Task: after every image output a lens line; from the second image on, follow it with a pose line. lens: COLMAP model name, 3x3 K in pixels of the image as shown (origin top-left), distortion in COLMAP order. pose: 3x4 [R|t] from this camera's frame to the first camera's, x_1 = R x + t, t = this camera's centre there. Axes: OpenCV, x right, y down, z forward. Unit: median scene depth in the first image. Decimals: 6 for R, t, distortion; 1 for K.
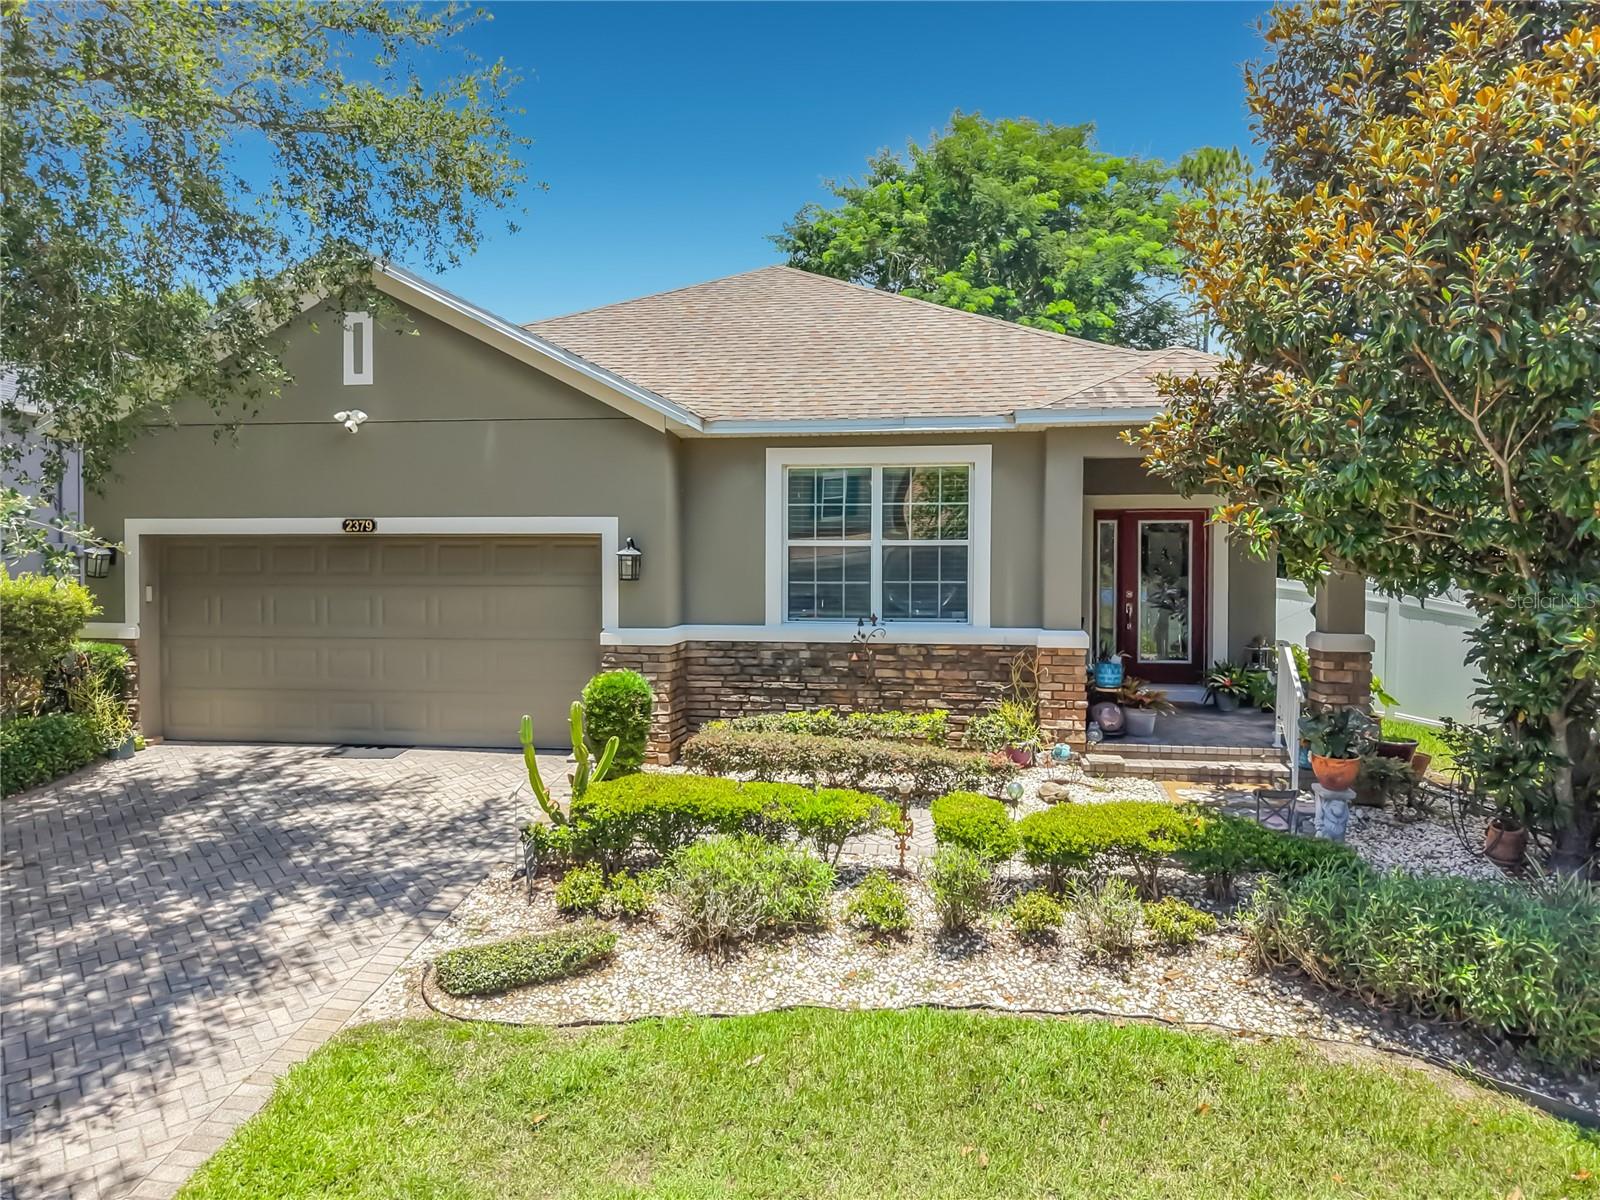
lens RADIAL K [[1116.6, 0, 786.6], [0, 1116.6, 560.3], [0, 0, 1]] dist [0.010929, -0.010054]
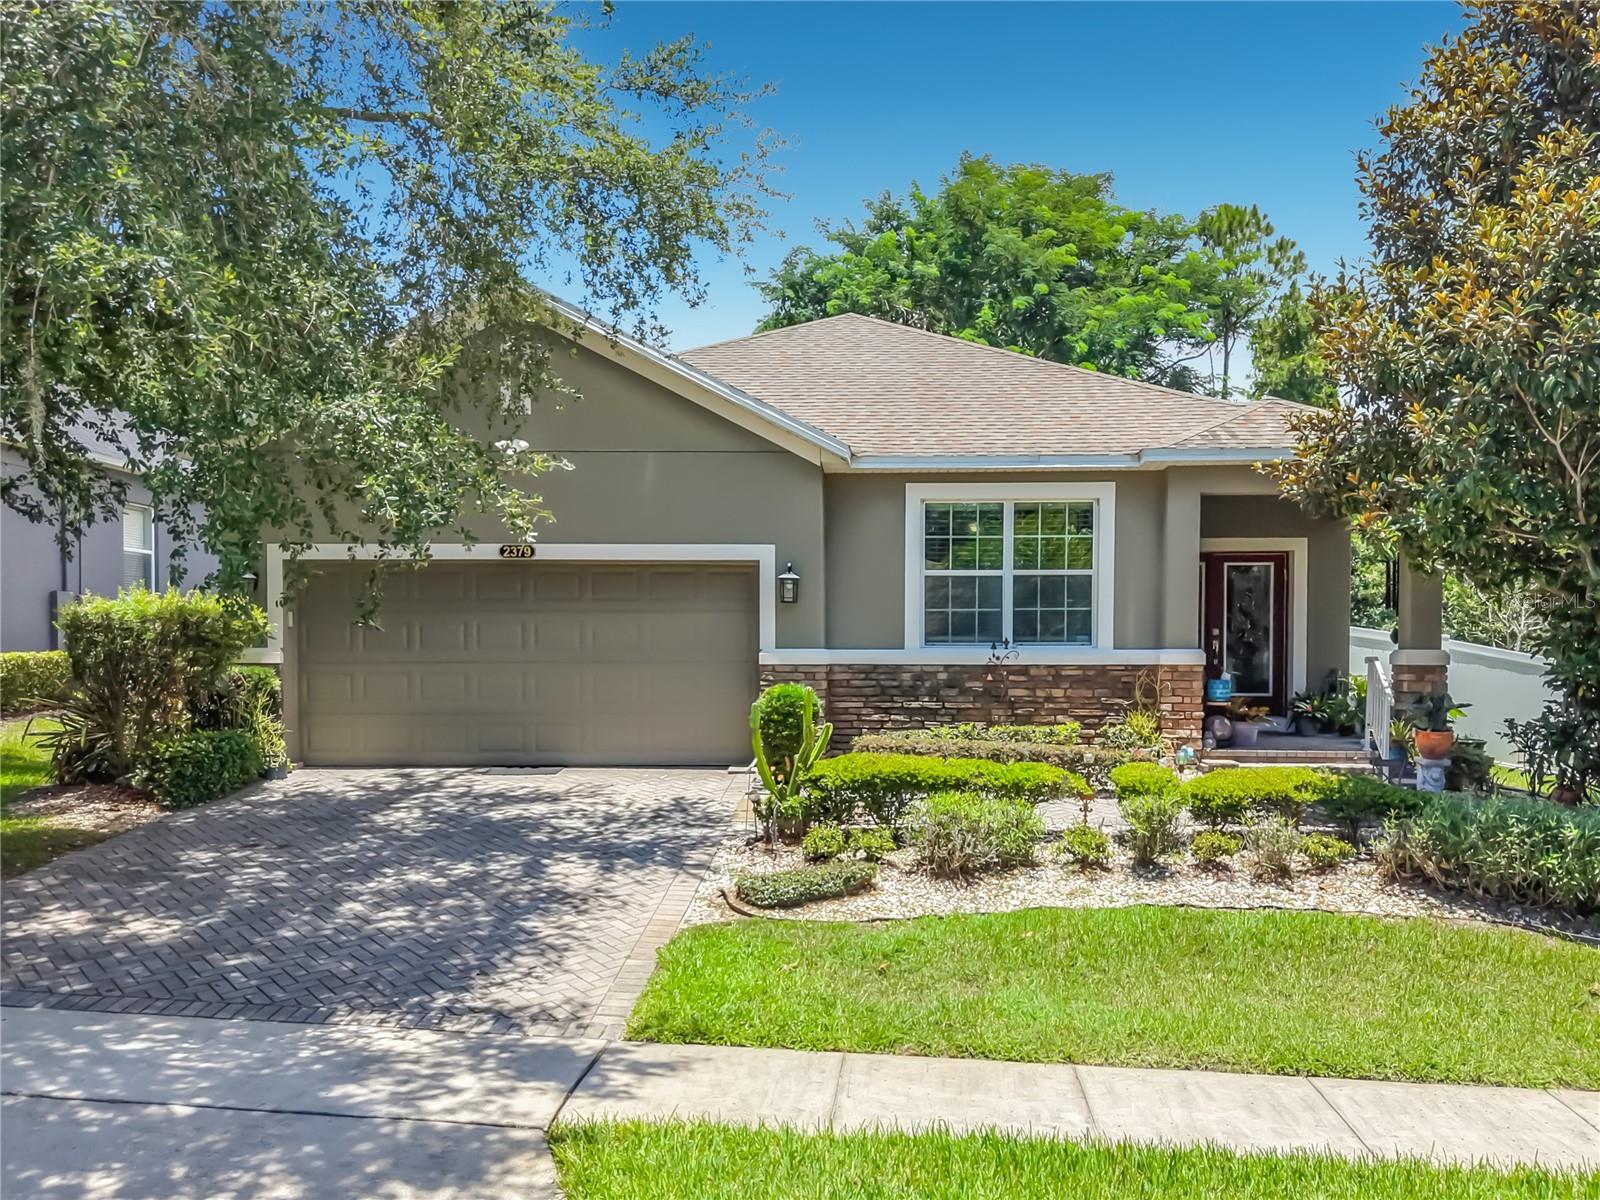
lens RADIAL K [[1308.3, 0, 856.8], [0, 1308.3, 671.0], [0, 0, 1]] dist [0.016861, -0.008143]
pose [[0.993929, 0.000799, 0.110020, -0.278382], [-0.001207, 0.999993, 0.003644, 0.102960], [-0.110016, -0.003754, 0.993923, -0.331038]]
